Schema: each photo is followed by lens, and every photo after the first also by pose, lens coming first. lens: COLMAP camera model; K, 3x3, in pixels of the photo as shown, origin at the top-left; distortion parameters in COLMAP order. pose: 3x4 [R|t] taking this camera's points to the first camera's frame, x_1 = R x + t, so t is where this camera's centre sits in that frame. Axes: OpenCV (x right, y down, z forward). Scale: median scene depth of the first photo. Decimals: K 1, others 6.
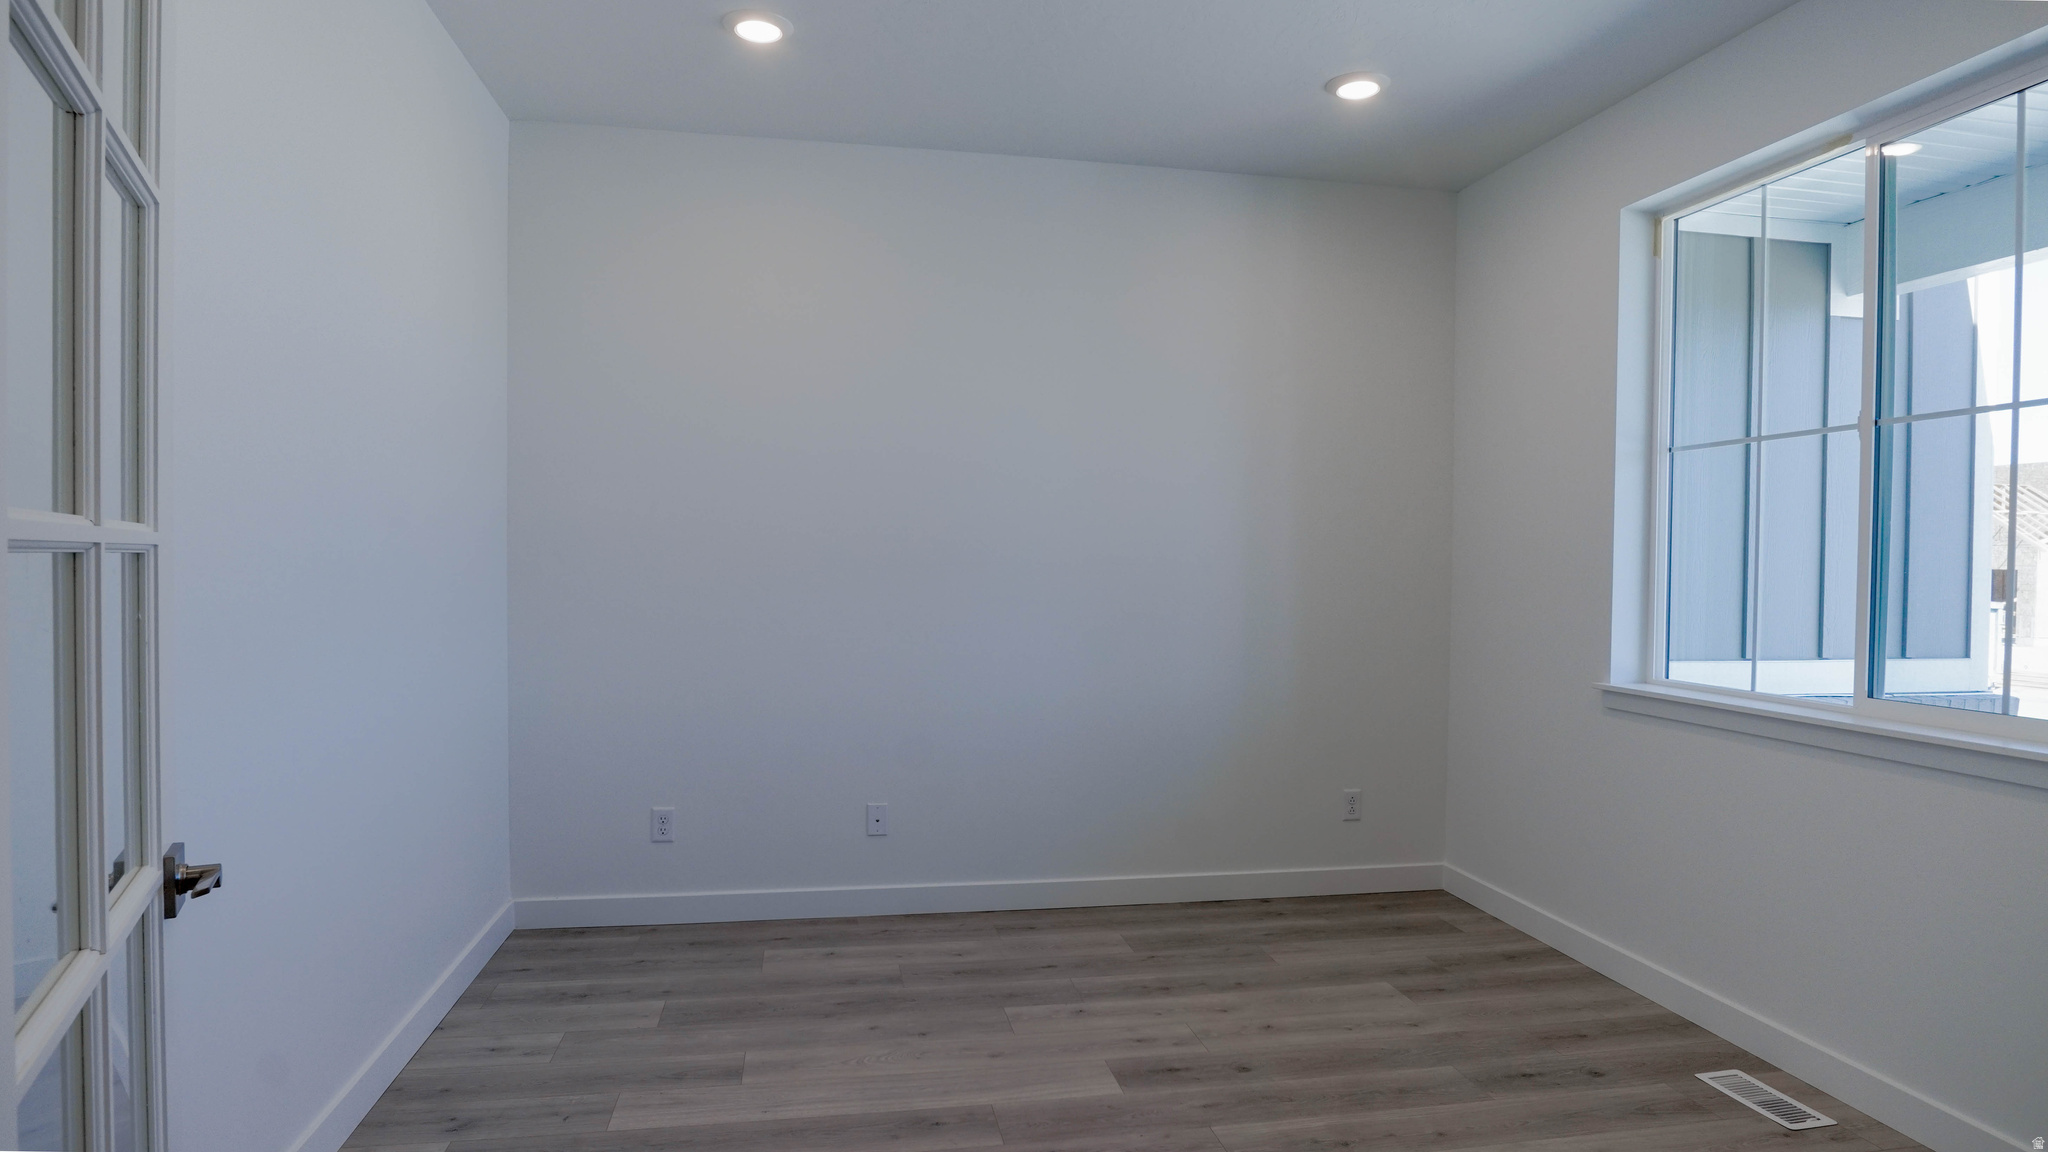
lens RADIAL K [[1118.1, 0, 1010.2], [0, 1118.1, 584.2], [0, 0, 1]] dist [-0.031933, 0.005564]
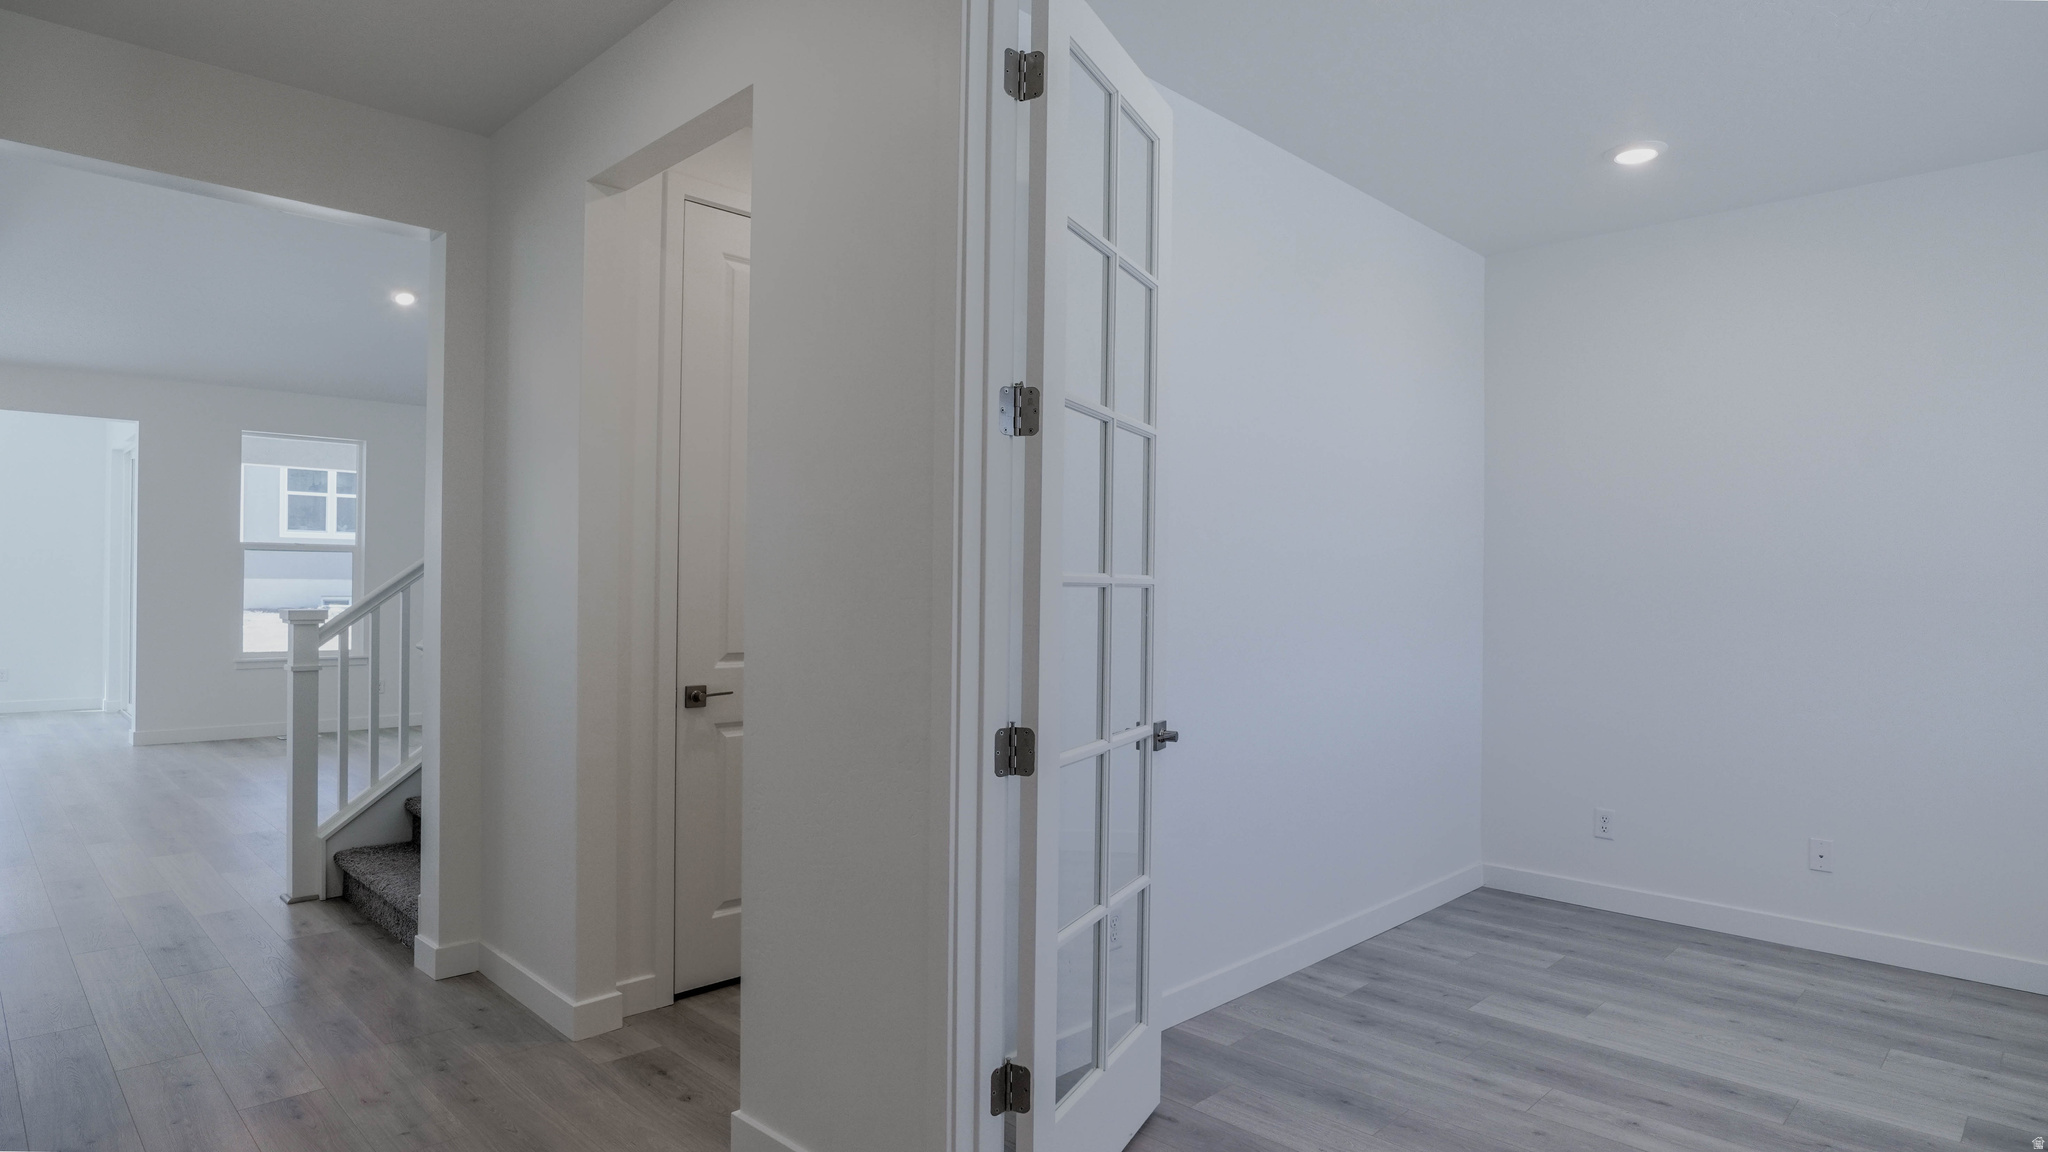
lens RADIAL K [[1118.1, 0, 1031.3], [0, 1118.1, 580.9], [0, 0, 1]] dist [-0.031933, 0.005564]
pose [[0.574610, -0.008046, -0.818388, 0.351073], [-0.022995, 0.999398, -0.025971, 0.008231], [0.818104, 0.033742, 0.574080, -0.194069]]
